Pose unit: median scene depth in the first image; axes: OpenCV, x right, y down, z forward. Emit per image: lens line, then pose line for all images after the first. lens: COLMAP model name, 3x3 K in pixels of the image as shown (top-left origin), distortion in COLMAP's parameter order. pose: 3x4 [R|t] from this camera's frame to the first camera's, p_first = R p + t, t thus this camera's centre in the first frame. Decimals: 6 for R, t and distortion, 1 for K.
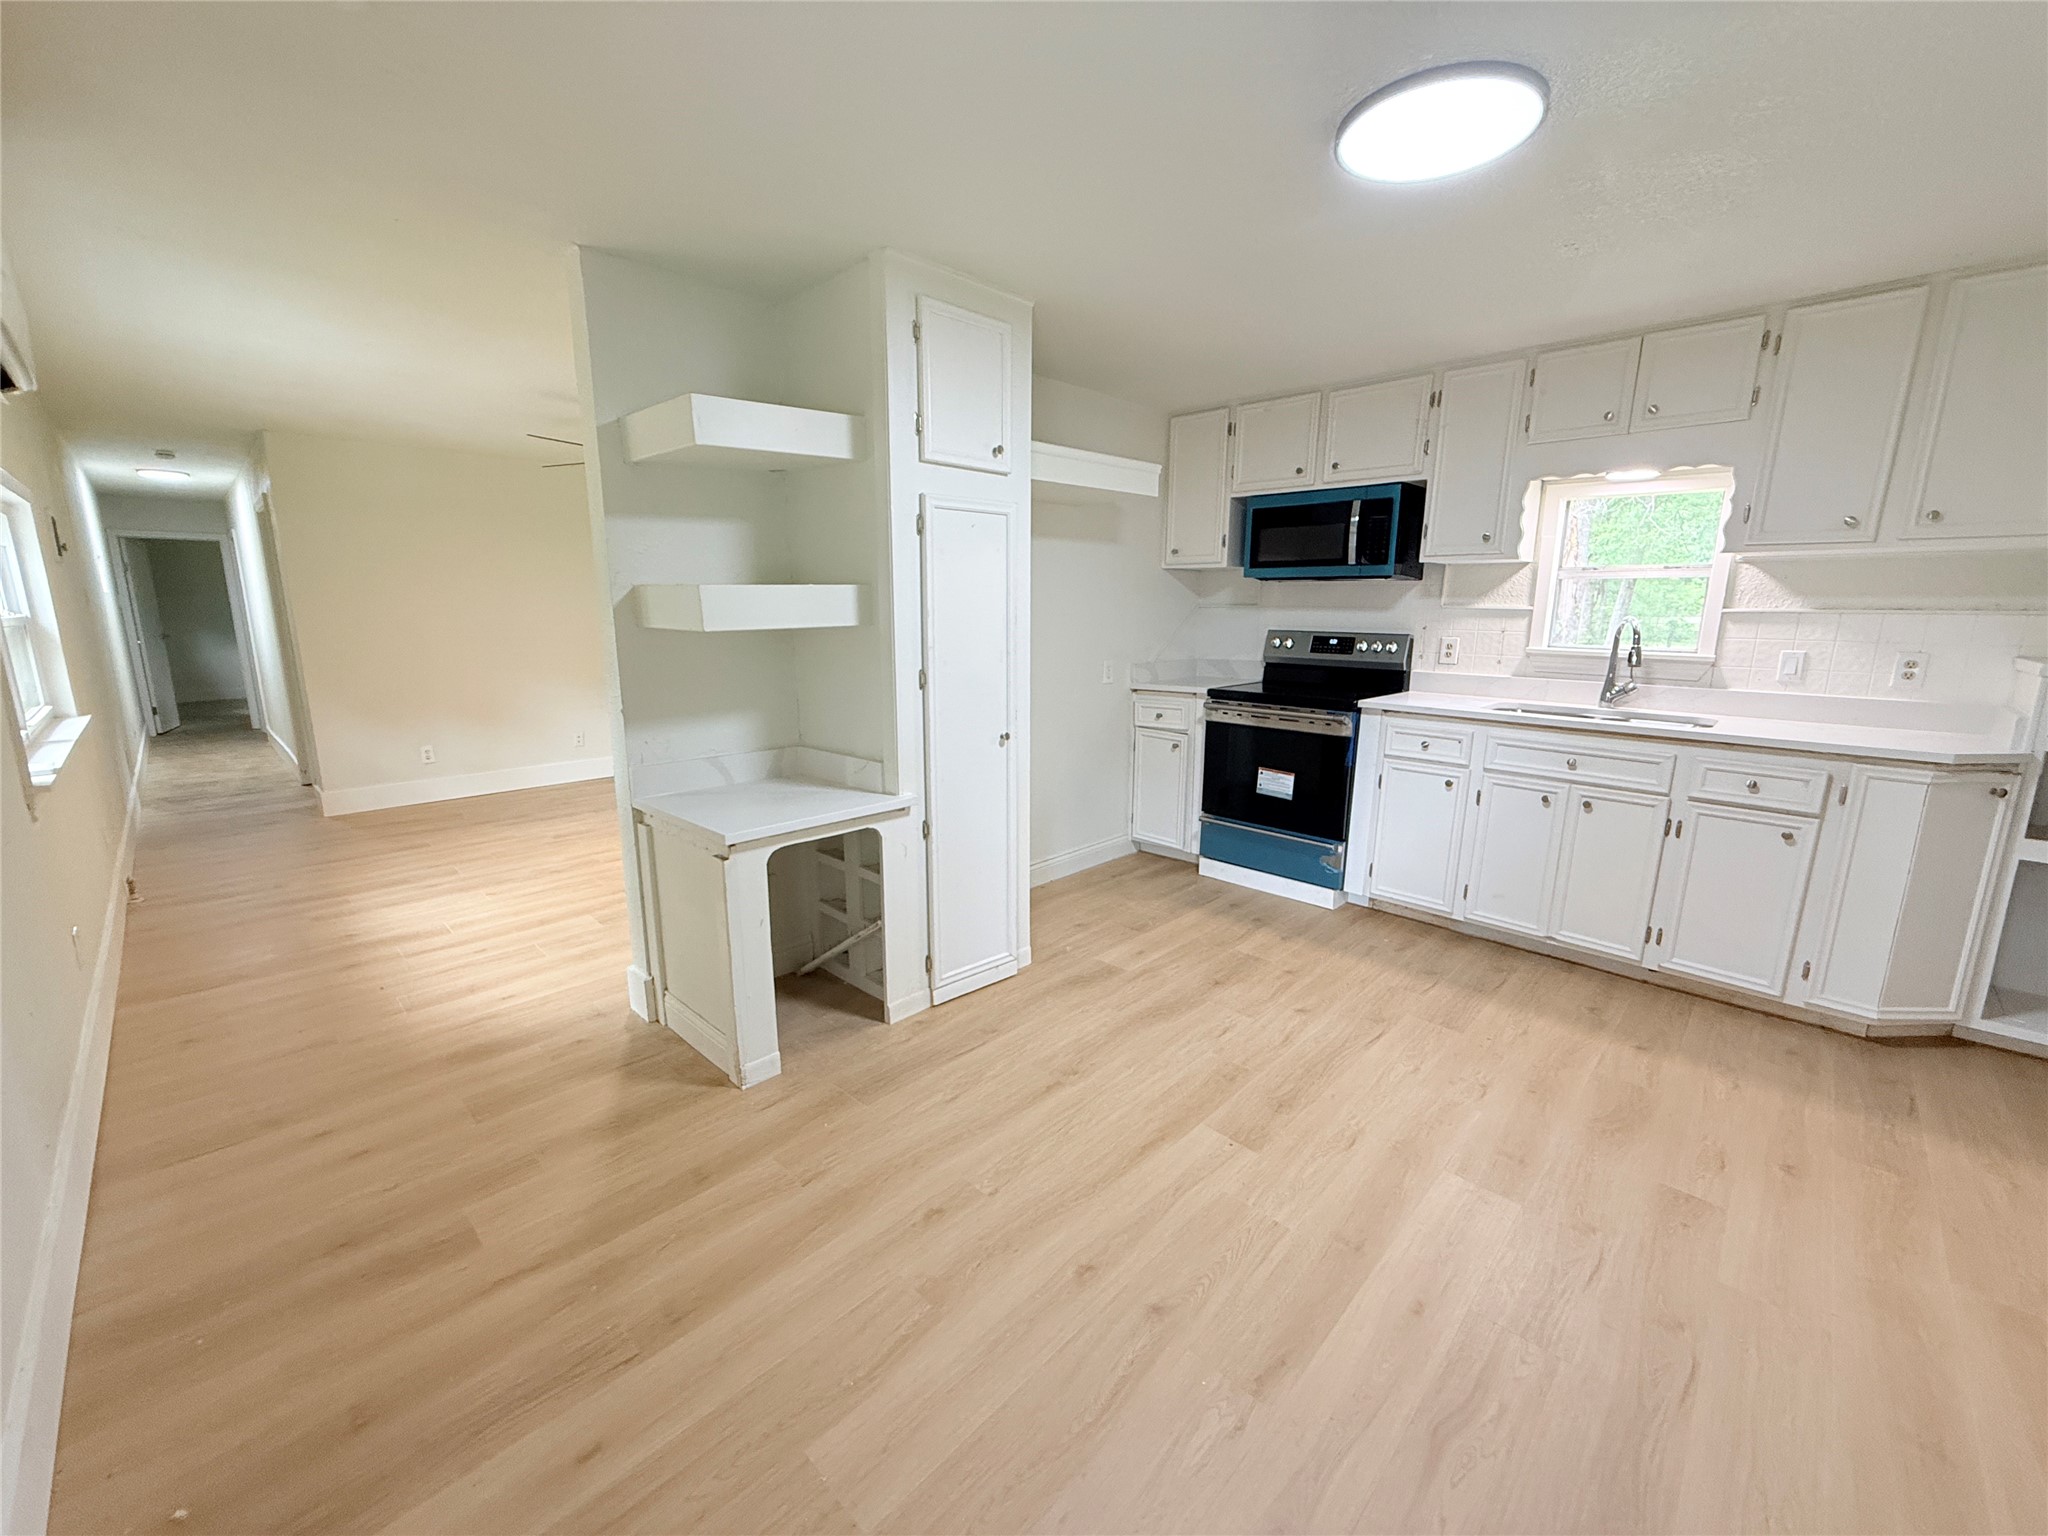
lens RADIAL K [[821.3, 0, 1016.7], [0, 821.3, 766.8], [0, 0, 1]] dist [0.001111, -0.000255]
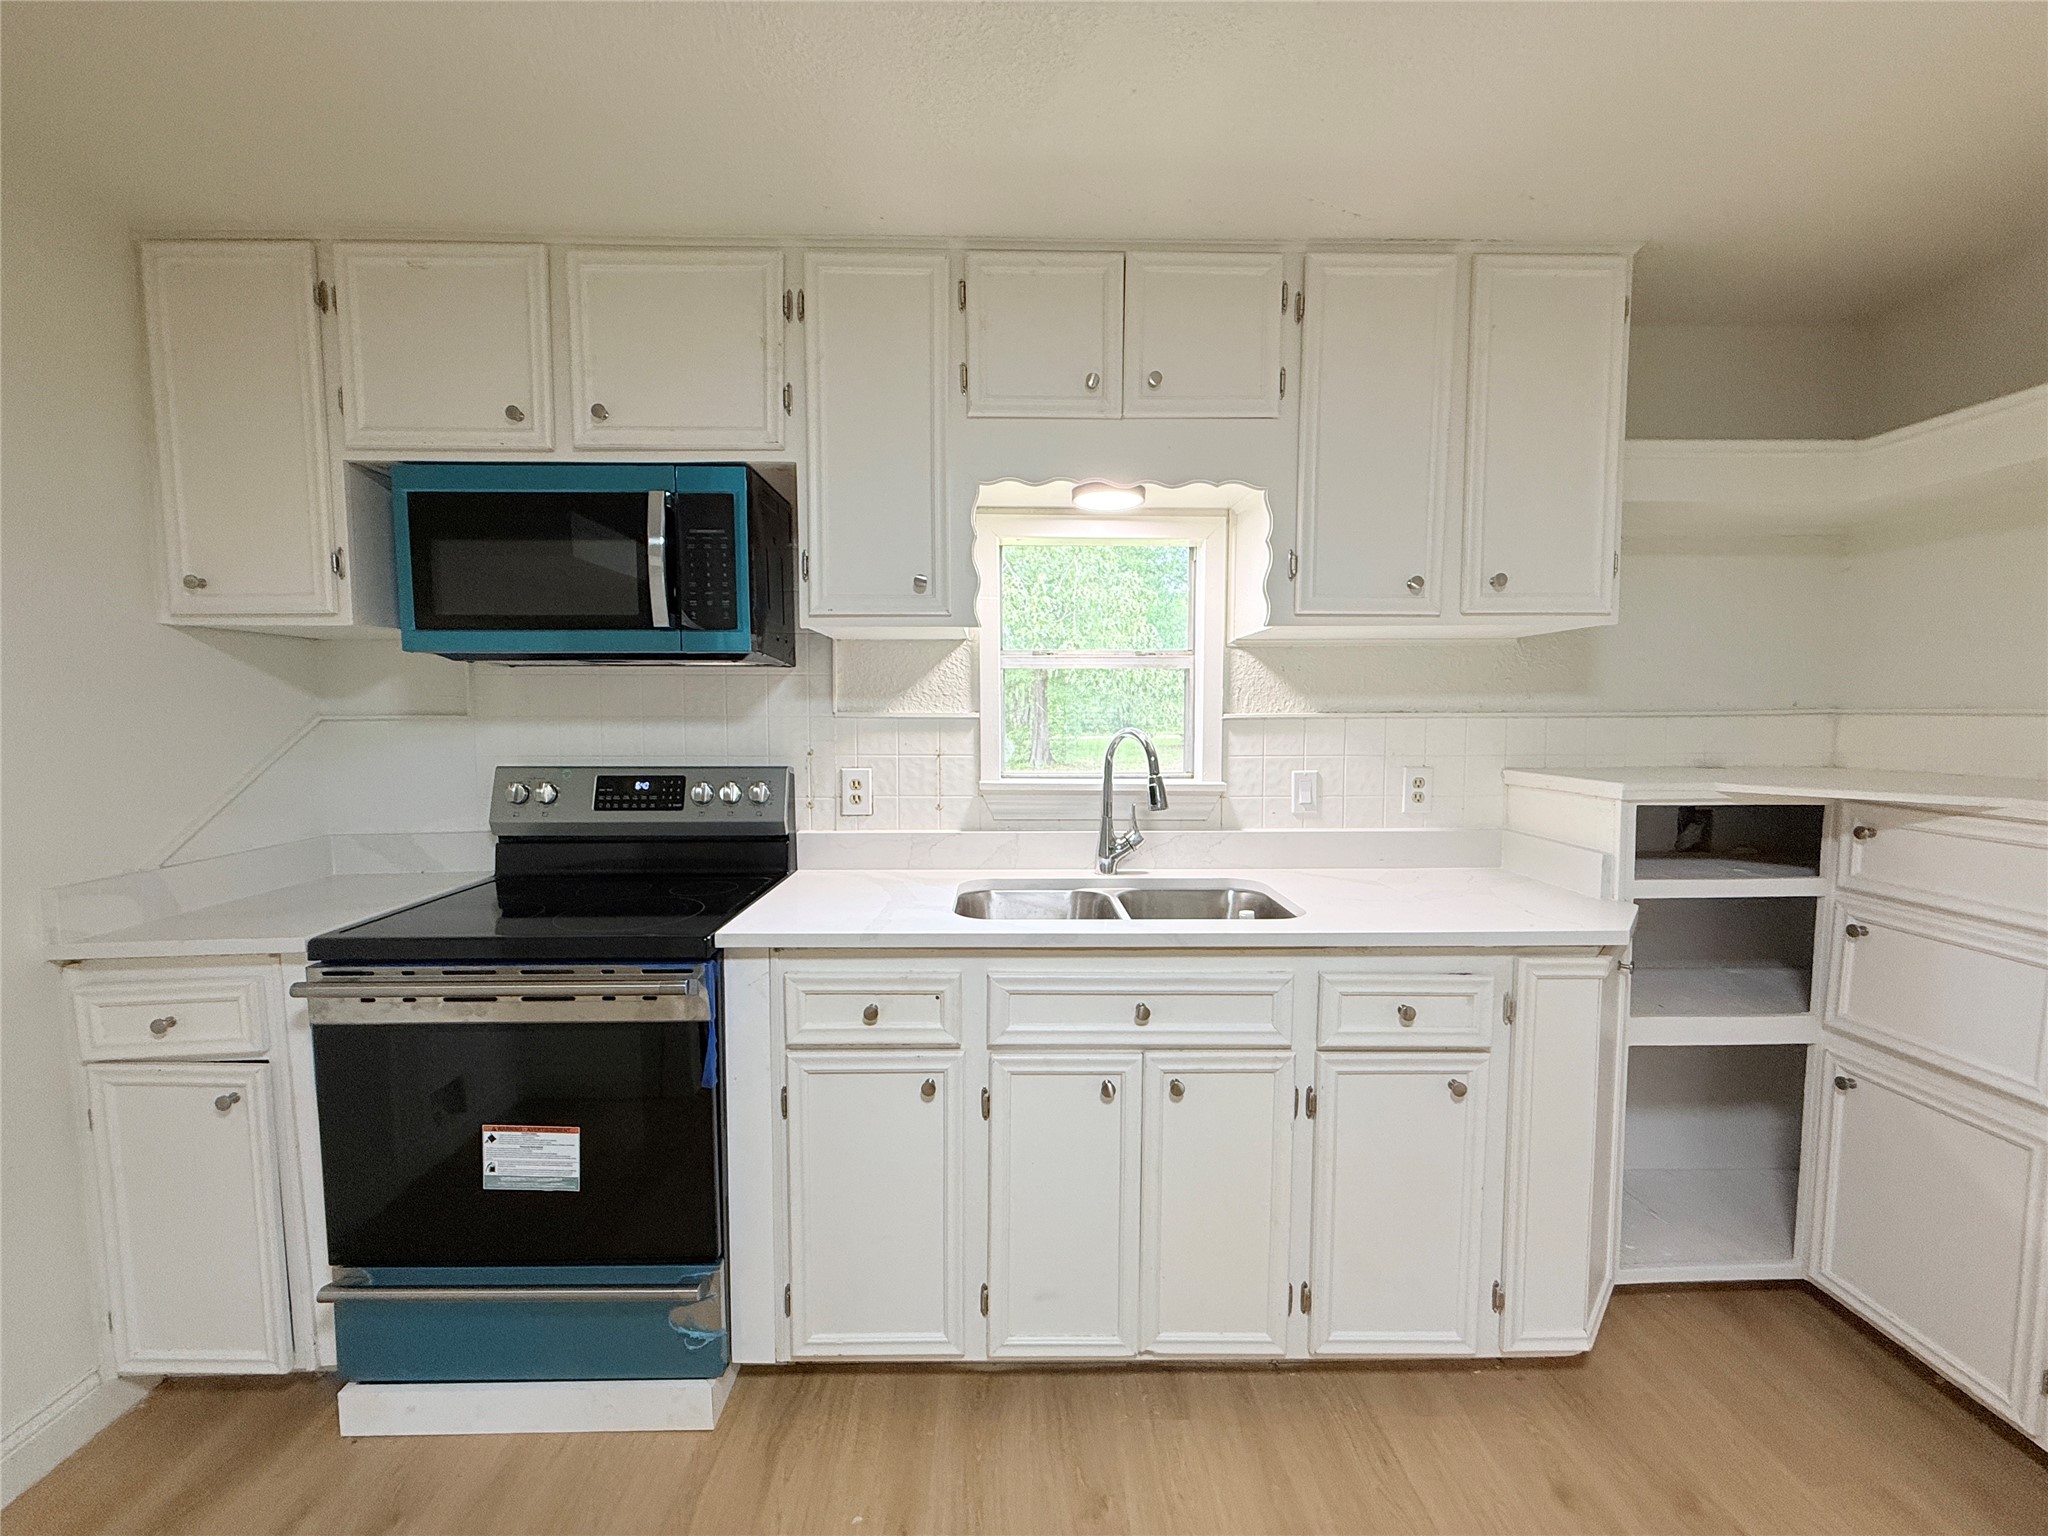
lens RADIAL K [[821.3, 0, 1016.7], [0, 821.3, 766.8], [0, 0, 1]] dist [0.001111, -0.000255]
pose [[0.704230, -0.059243, 0.707496, 0.216706], [0.145465, 0.987412, -0.062111, -0.111062], [-0.694910, 0.146656, 0.703983, 0.546711]]
